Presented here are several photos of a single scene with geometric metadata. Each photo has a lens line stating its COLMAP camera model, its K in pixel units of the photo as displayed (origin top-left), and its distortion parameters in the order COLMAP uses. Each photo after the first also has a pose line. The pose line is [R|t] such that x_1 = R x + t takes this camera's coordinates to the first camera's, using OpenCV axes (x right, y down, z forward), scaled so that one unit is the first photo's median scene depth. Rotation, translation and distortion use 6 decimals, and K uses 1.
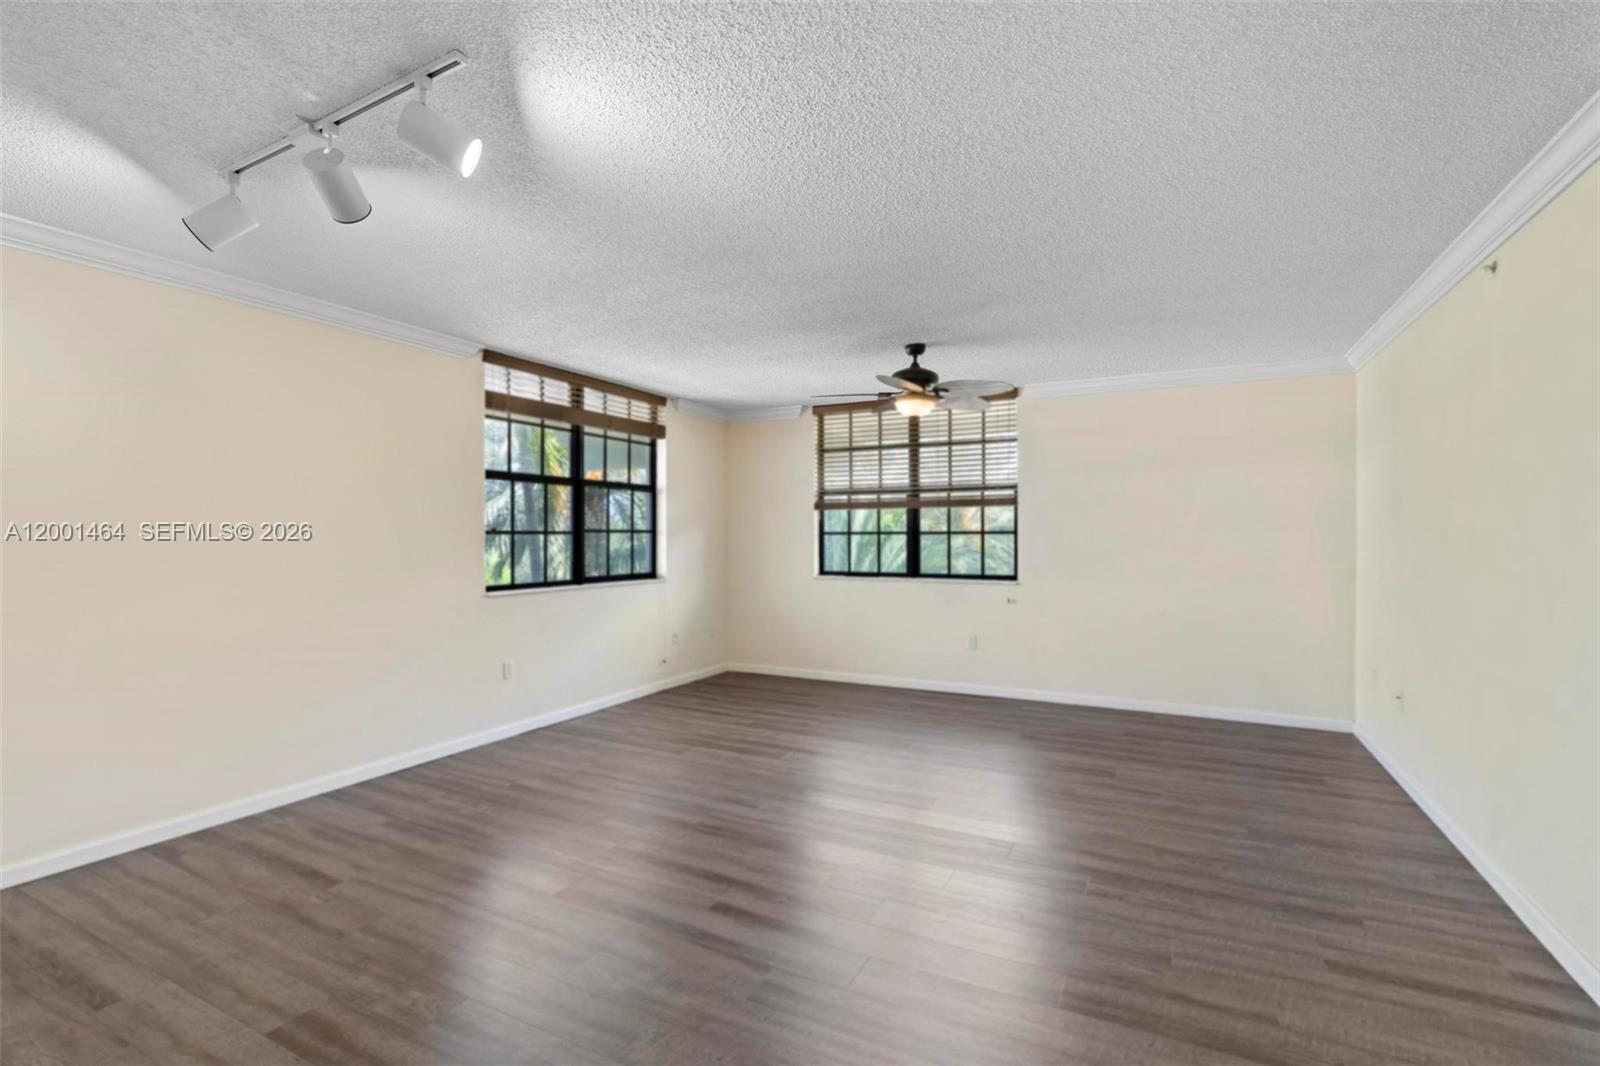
lens RADIAL K [[724.2, 0, 806.5], [0, 724.2, 535.9], [0, 0, 1]] dist [-0.010291, 0.002933]
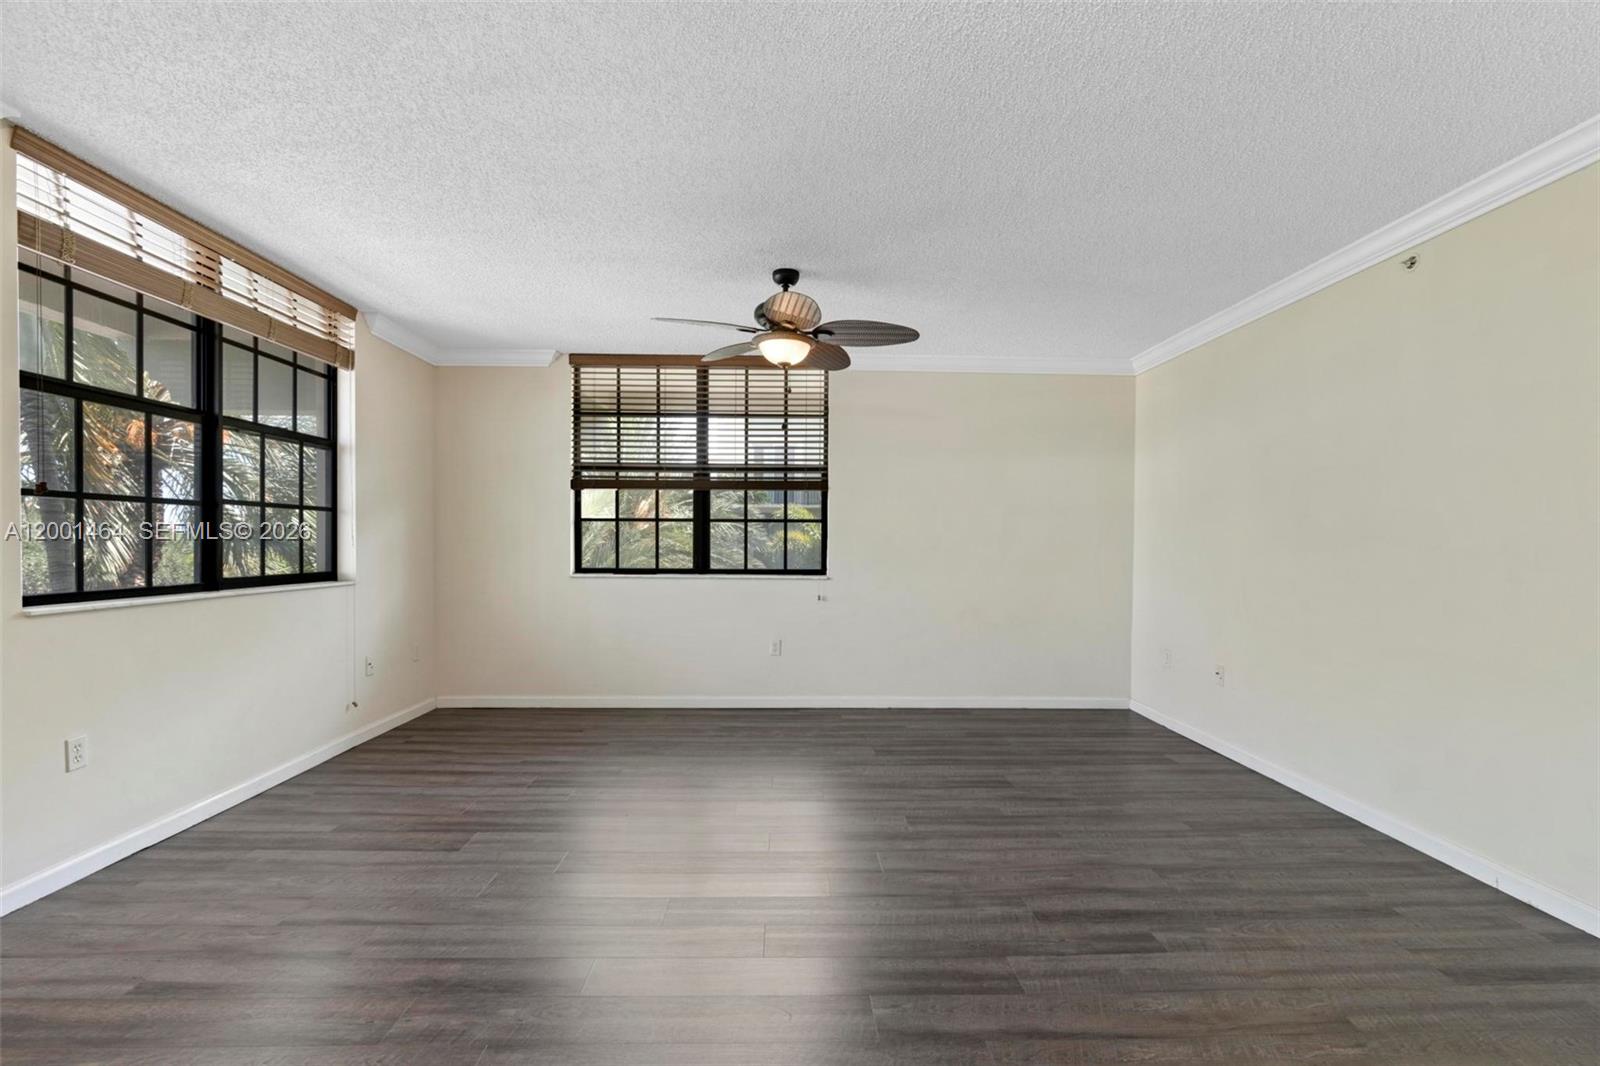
lens RADIAL K [[724.2, 0, 804.1], [0, 724.2, 551.8], [0, 0, 1]] dist [-0.010291, 0.002933]
pose [[0.877016, 0.000979, 0.480461, -0.200424], [-0.007933, 0.999891, 0.012443, 0.027879], [-0.480397, -0.014724, 0.876928, 0.288307]]
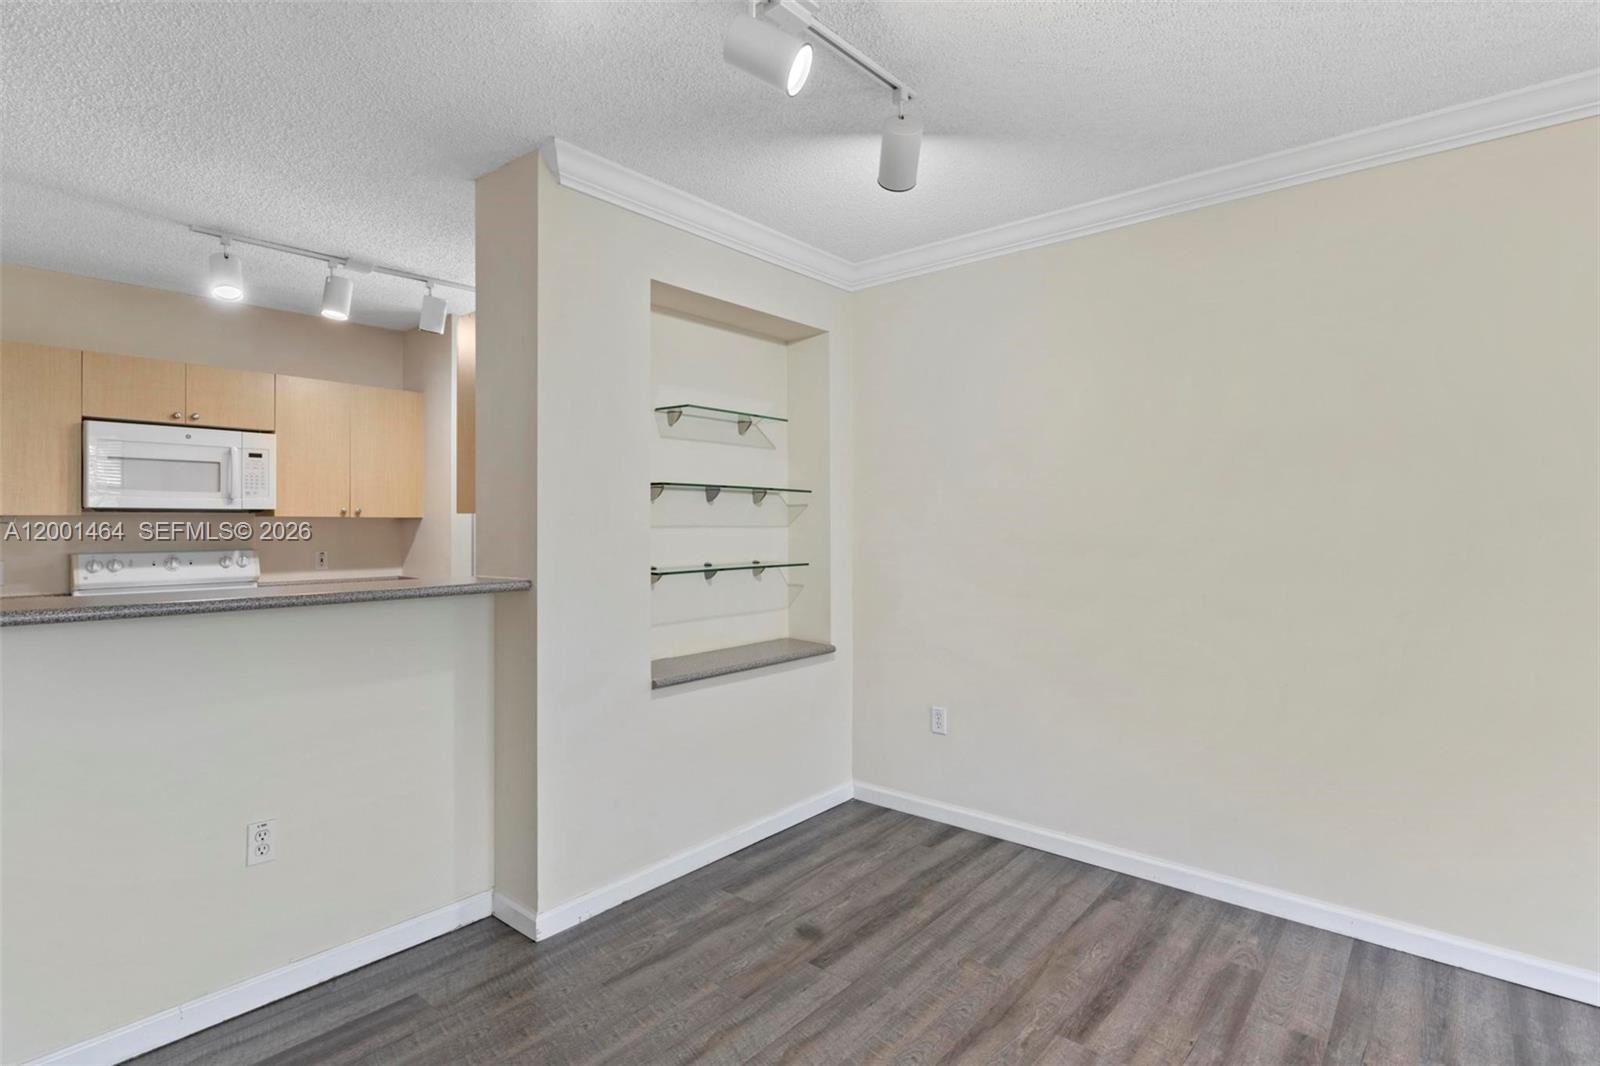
lens RADIAL K [[785.1, 0, 809.2], [0, 785.1, 529.0], [0, 0, 1]] dist [-0.006080, 0.000745]
pose [[-0.223794, 0.007105, -0.974611, 0.061853], [-0.001399, 0.999970, 0.007611, 0.003454], [0.974635, 0.003067, -0.223778, 0.543270]]
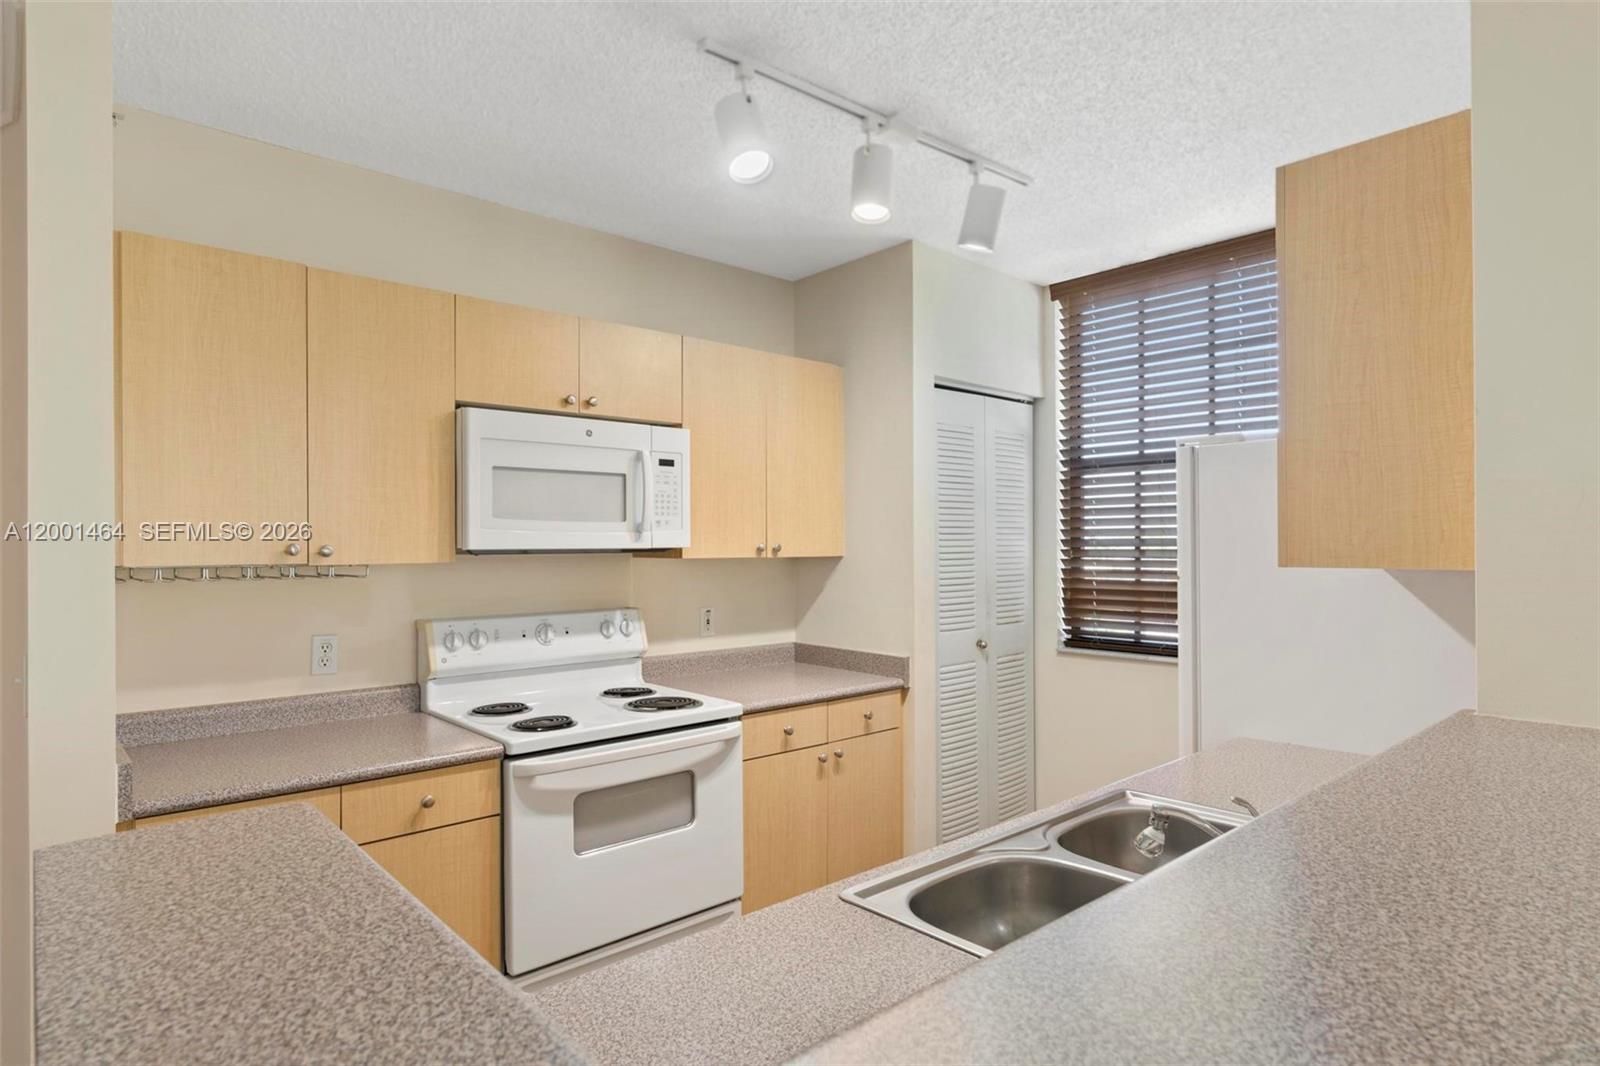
lens RADIAL K [[882.3, 0, 793.4], [0, 882.3, 549.2], [0, 0, 1]] dist [0.002344, 0.000544]
pose [[-0.358095, 0.008589, -0.933646, -0.098213], [0.003779, 0.999963, 0.007750, -0.014131], [0.933677, -0.000753, -0.358115, 0.065990]]
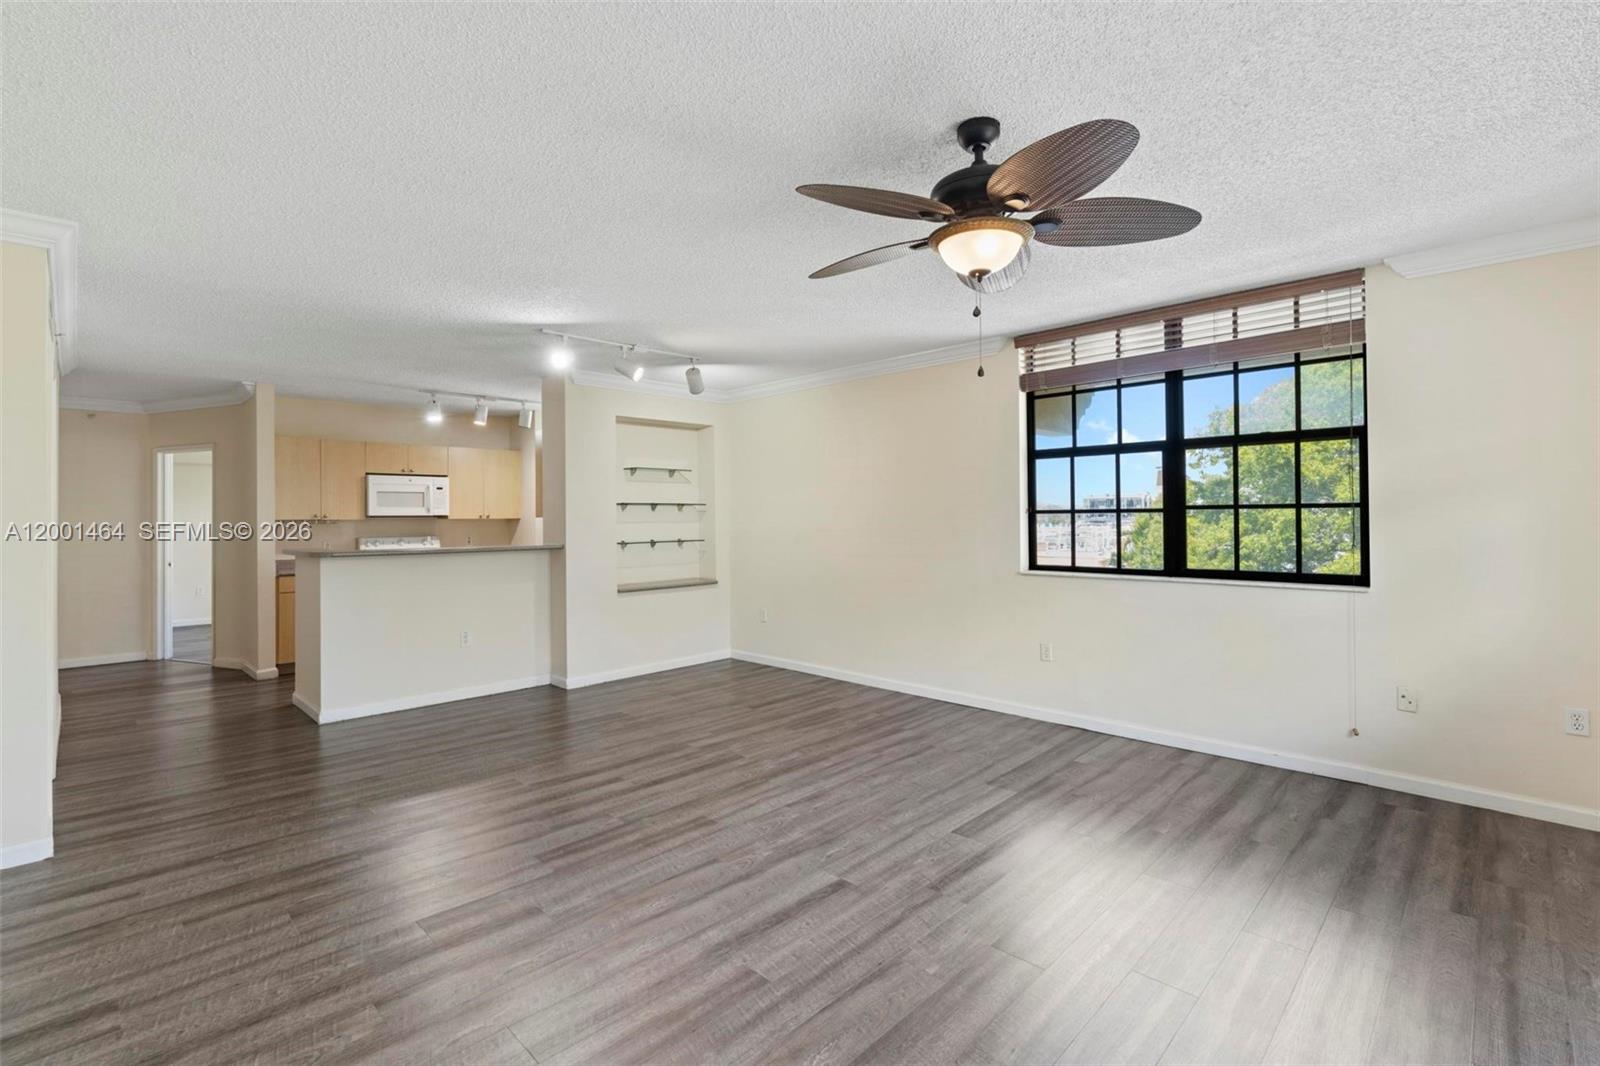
lens RADIAL K [[724.2, 0, 803.1], [0, 724.2, 517.3], [0, 0, 1]] dist [-0.010291, 0.002933]
pose [[-0.301229, 0.002616, -0.953548, 0.626403], [0.007962, 0.999968, 0.000228, -0.000550], [0.953519, -0.007524, -0.301240, 0.992478]]
